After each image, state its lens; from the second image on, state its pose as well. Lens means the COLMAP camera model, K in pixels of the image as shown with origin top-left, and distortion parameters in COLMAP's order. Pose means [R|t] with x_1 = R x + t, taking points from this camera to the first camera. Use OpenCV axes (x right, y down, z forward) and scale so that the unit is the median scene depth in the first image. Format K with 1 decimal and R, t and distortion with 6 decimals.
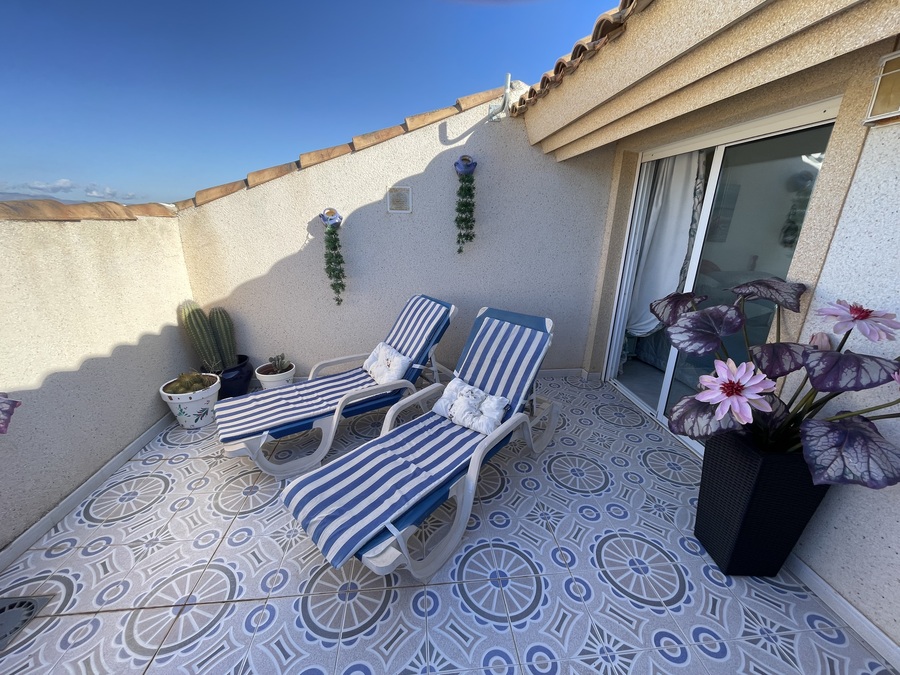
lens RADIAL K [[364.5, 0, 452.1], [0, 364.5, 335.4], [0, 0, 1]] dist [-0.002879, -0.000427]
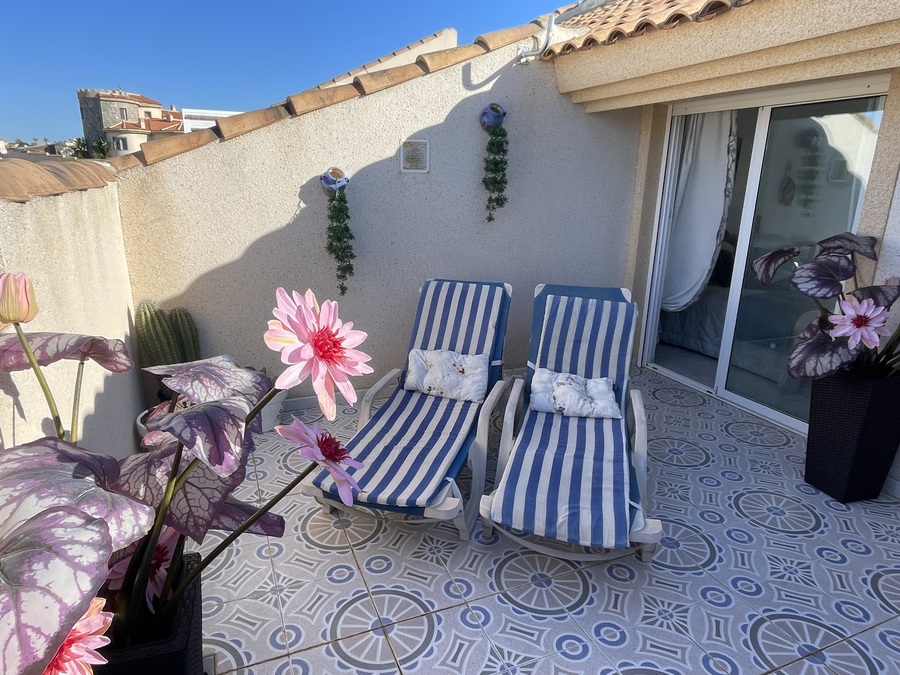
lens RADIAL K [[569.4, 0, 447.4], [0, 569.4, 339.7], [0, 0, 1]] dist [0.002208, -0.004368]
pose [[0.958243, -0.084542, 0.273172, -0.467375], [0.091117, 0.995774, -0.011449, 0.044793], [-0.271049, 0.035861, 0.961897, -0.197225]]
